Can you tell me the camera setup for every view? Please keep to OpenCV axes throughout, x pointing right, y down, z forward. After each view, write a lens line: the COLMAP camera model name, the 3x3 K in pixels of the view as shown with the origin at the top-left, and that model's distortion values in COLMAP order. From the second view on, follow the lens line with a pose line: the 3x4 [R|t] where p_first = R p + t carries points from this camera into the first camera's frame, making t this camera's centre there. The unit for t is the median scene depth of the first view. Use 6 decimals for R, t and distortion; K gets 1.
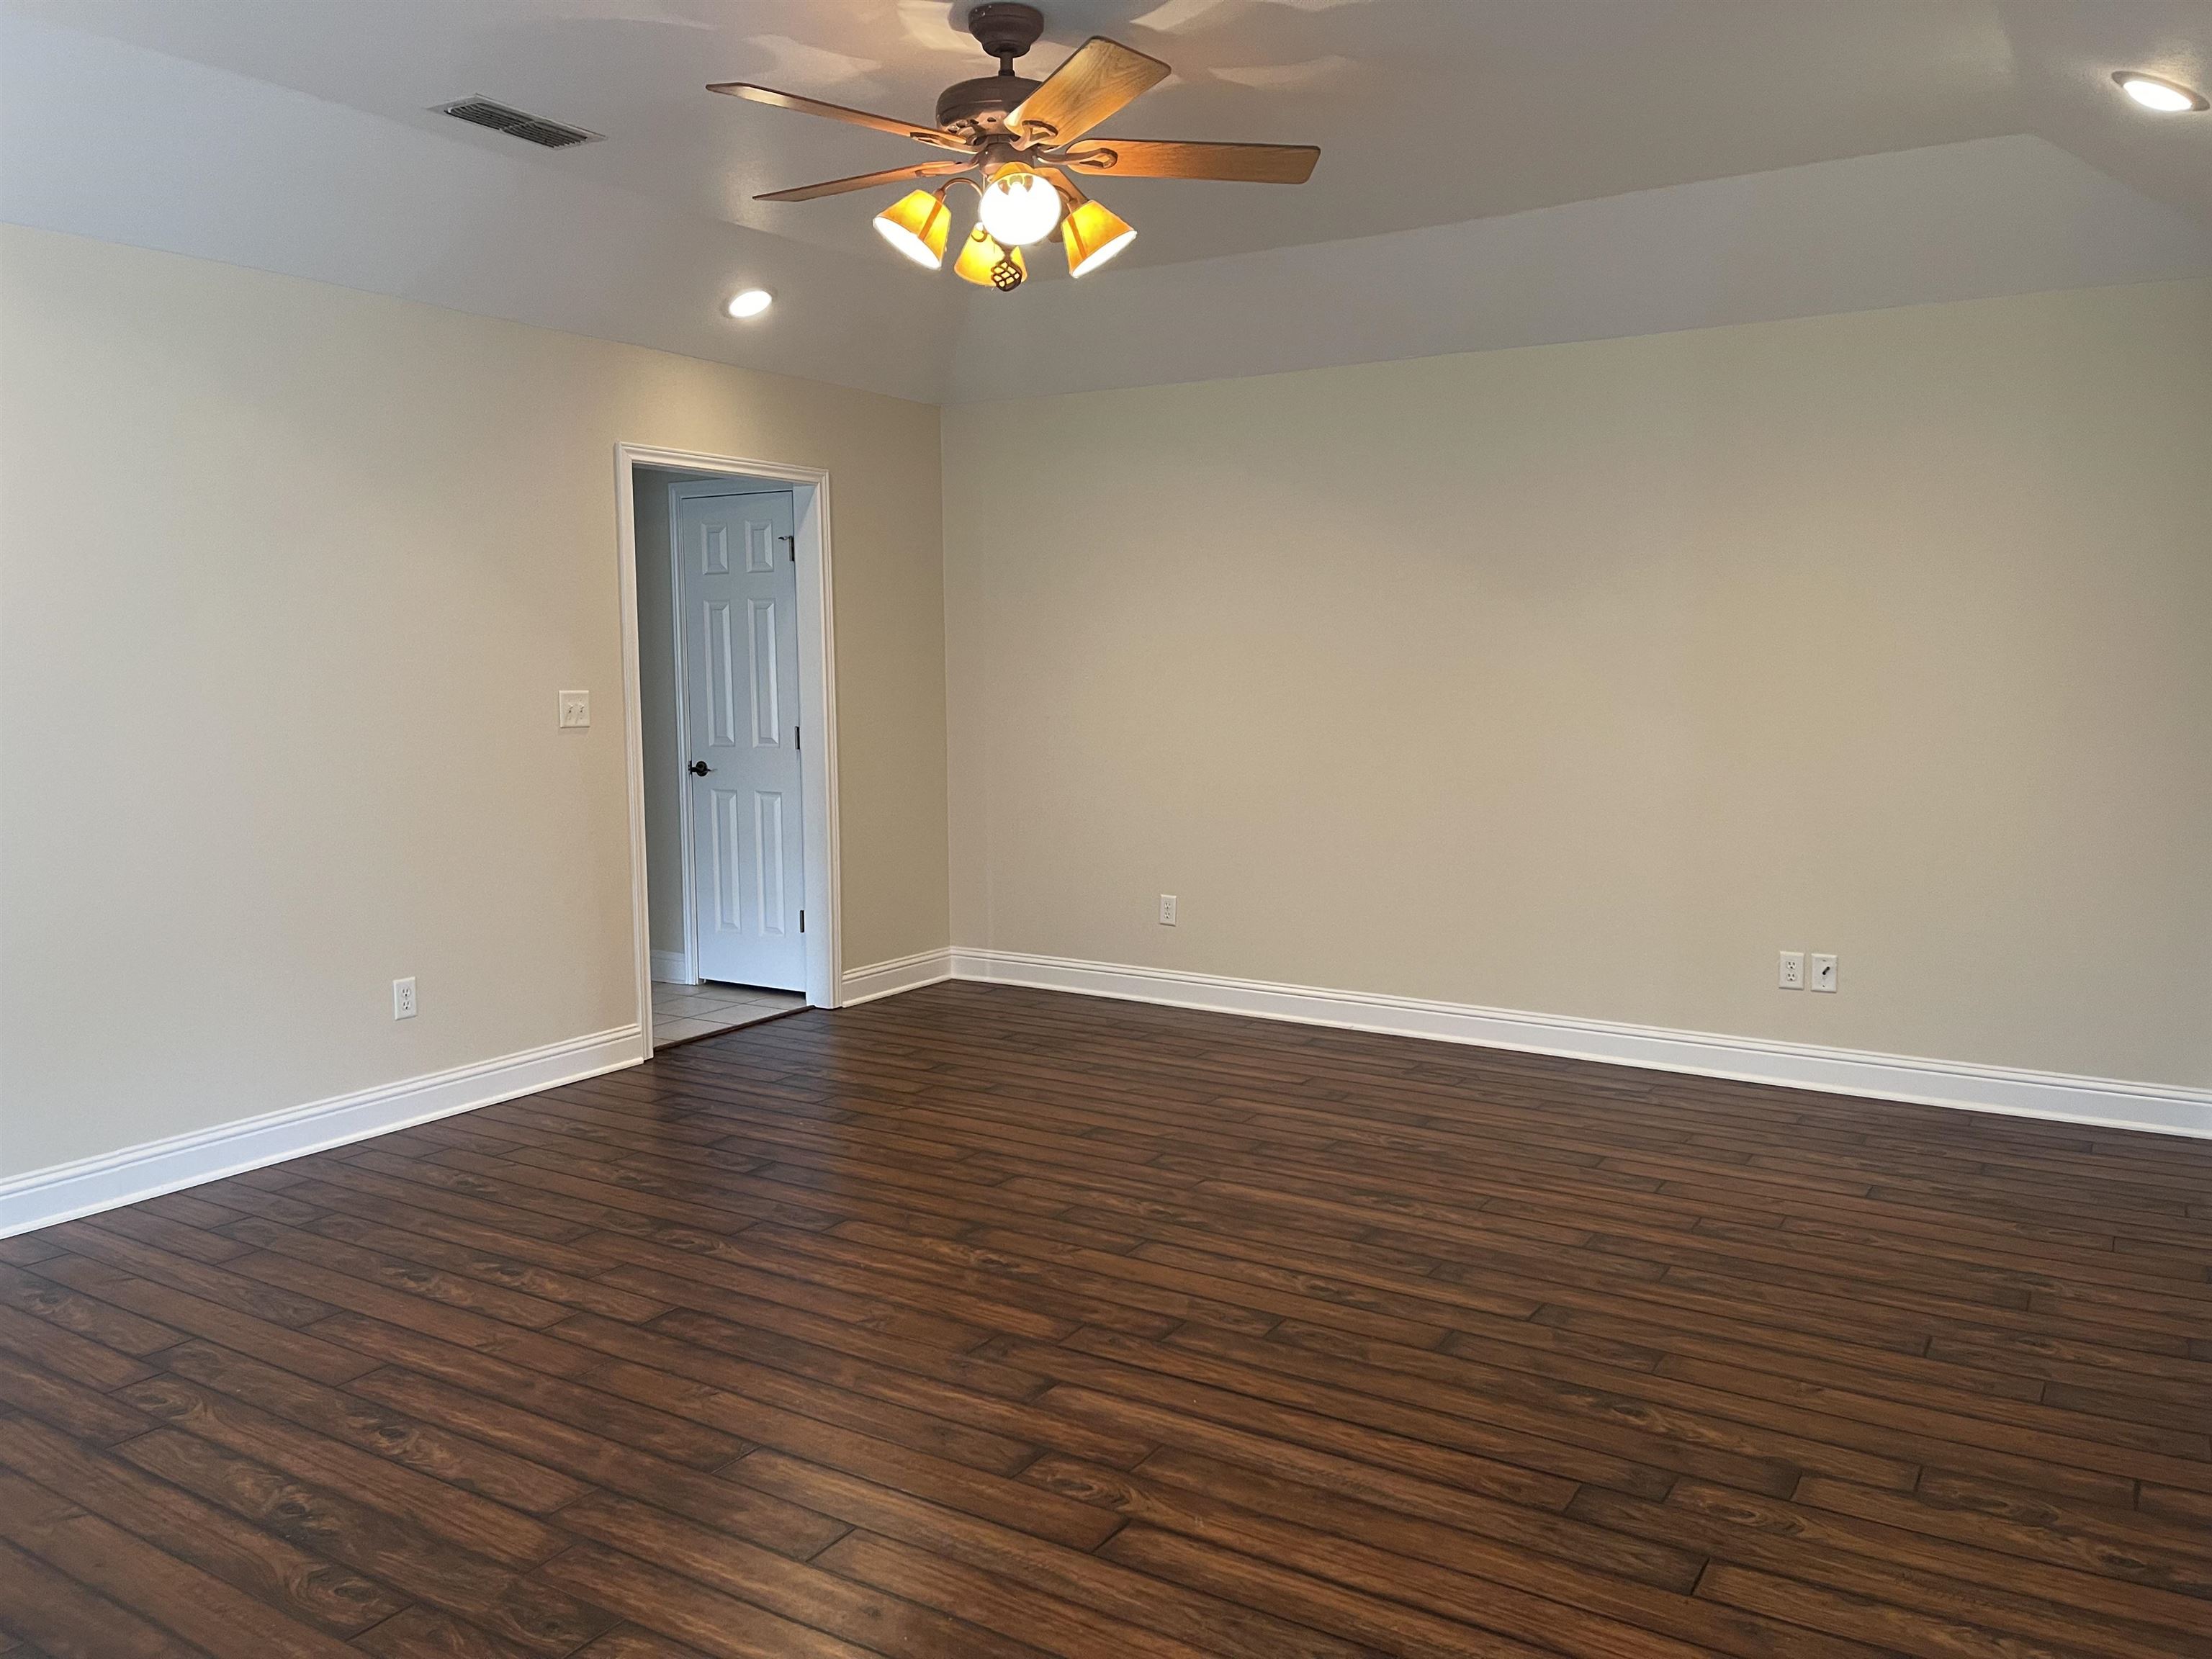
lens RADIAL K [[1689.3, 0, 1099.1], [0, 1689.3, 831.5], [0, 0, 1]] dist [0.092855, -0.126791]
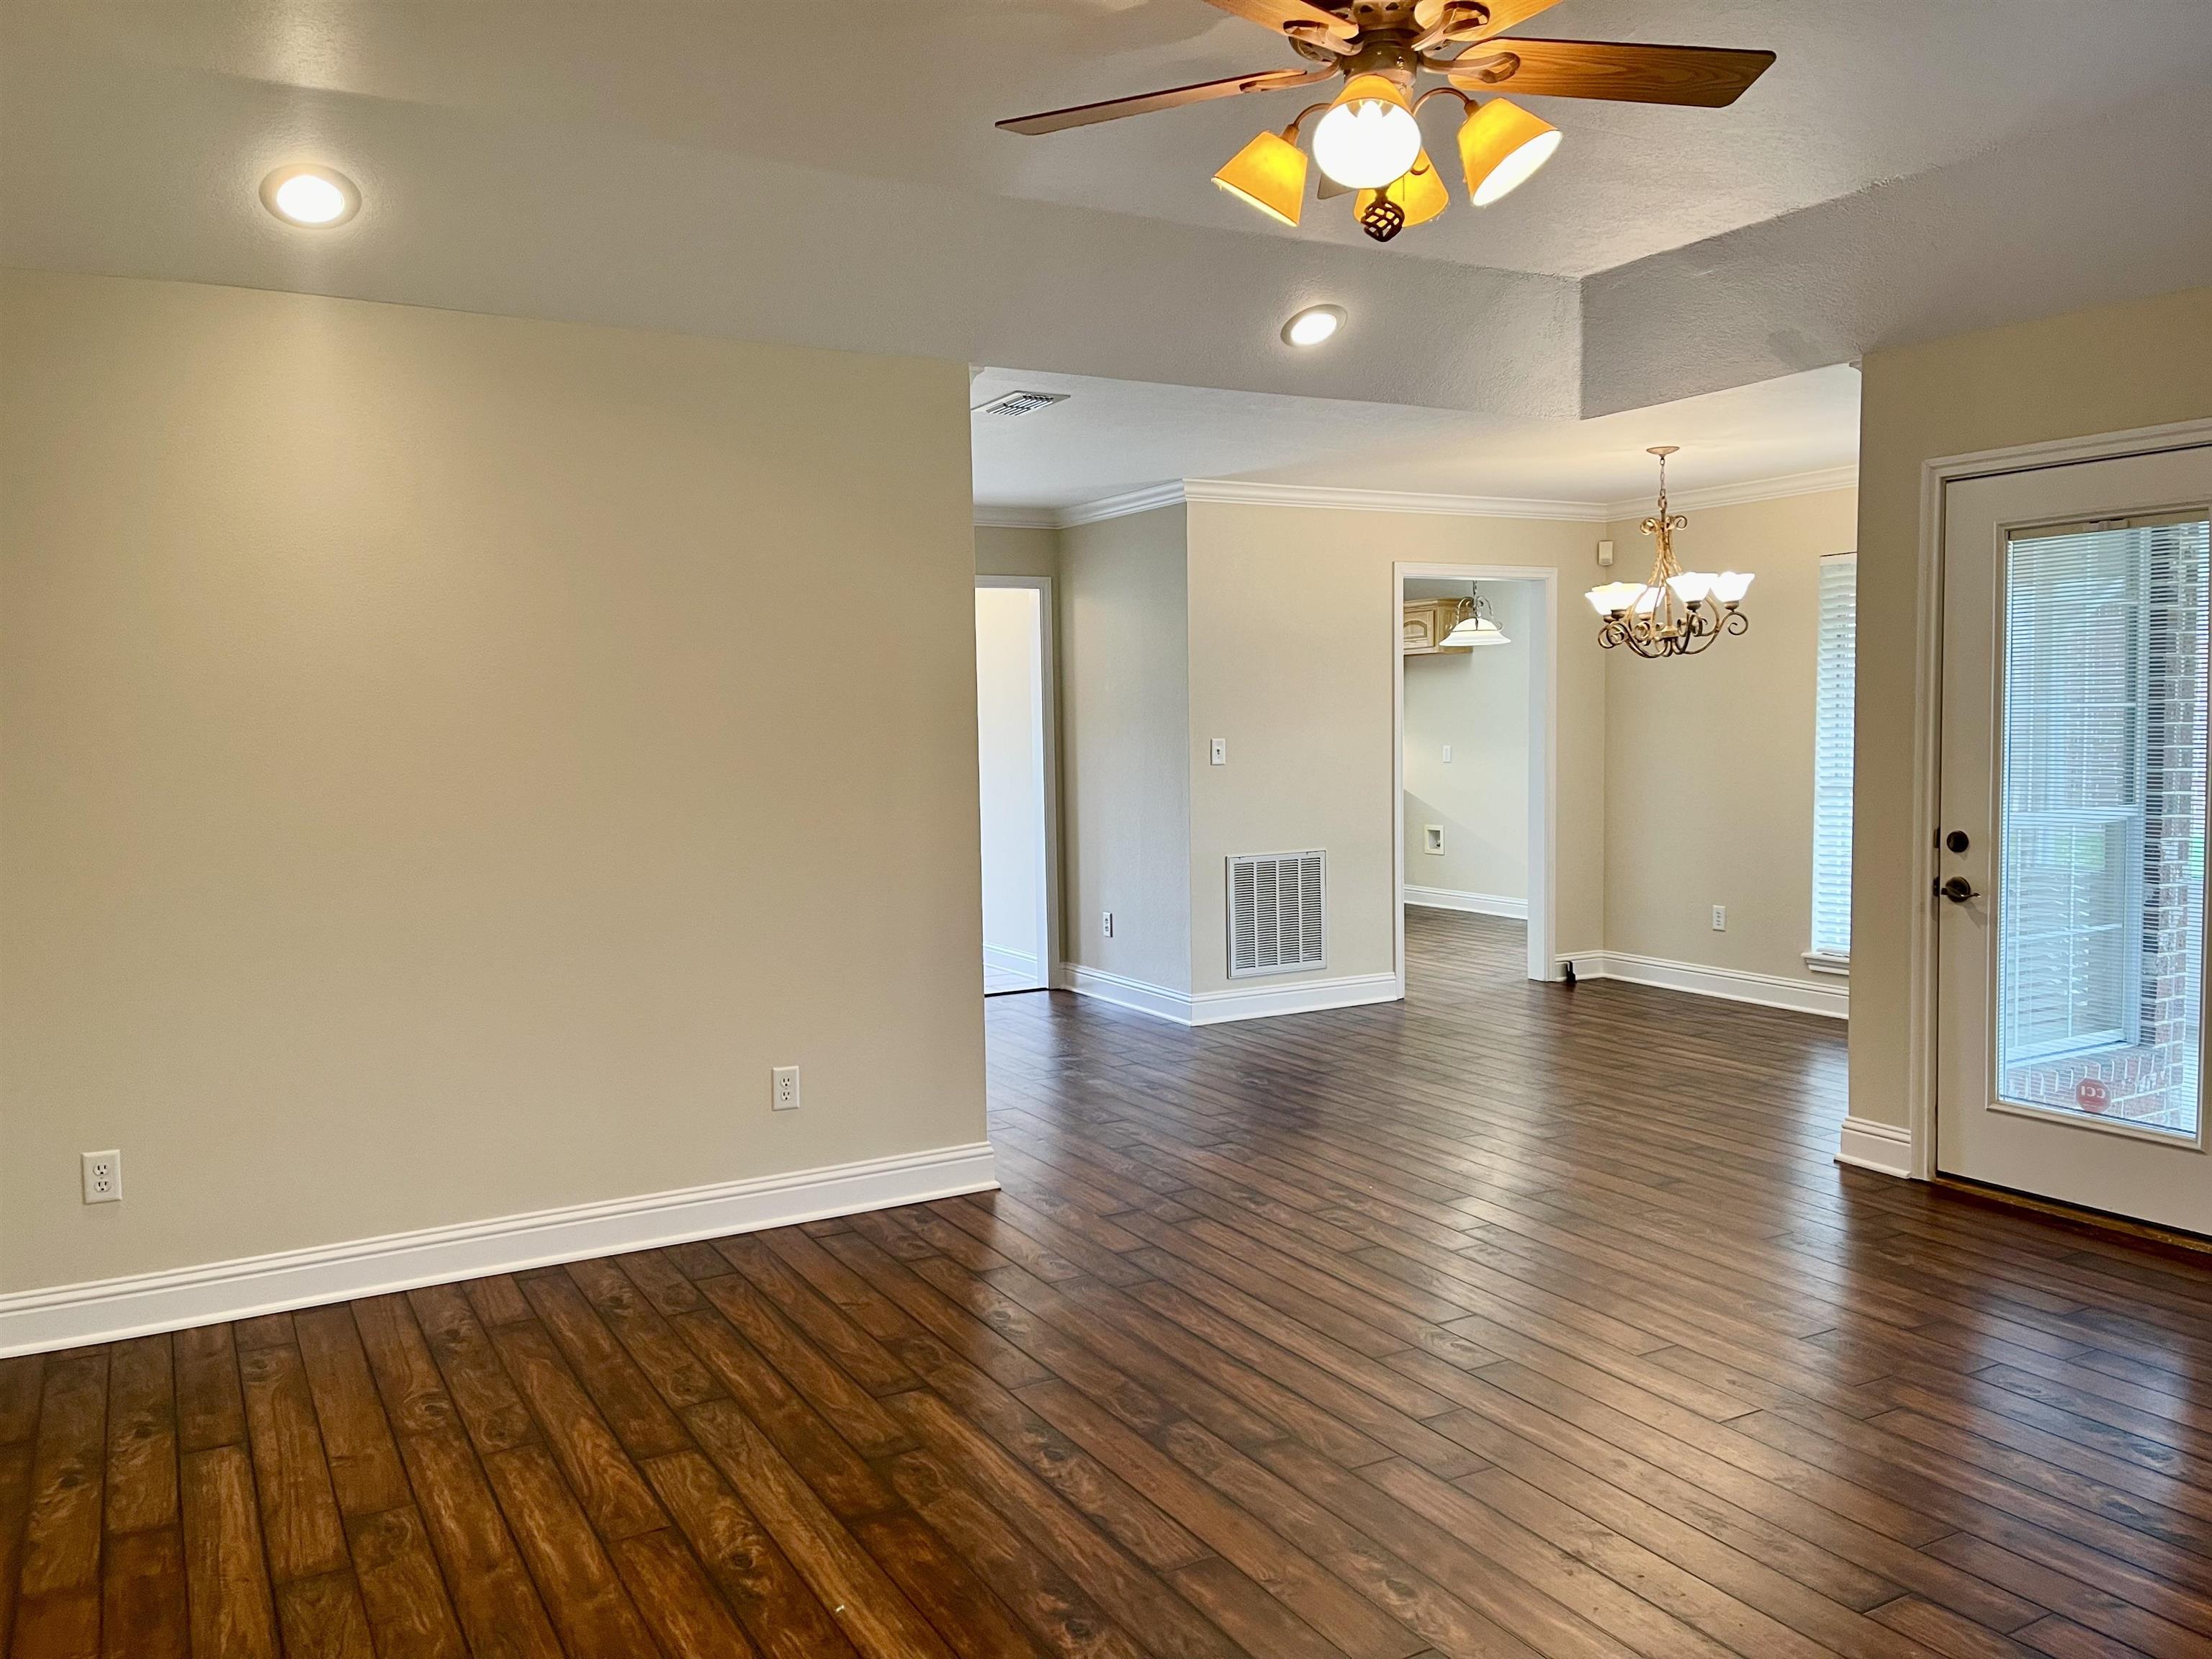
lens RADIAL K [[1689.3, 0, 1099.1], [0, 1689.3, 831.5], [0, 0, 1]] dist [0.092855, -0.126791]
pose [[-0.879006, -0.015189, 0.476568, -0.289268], [0.068452, 0.985119, 0.157653, -0.173221], [-0.471871, 0.171200, -0.864886, 1.641532]]
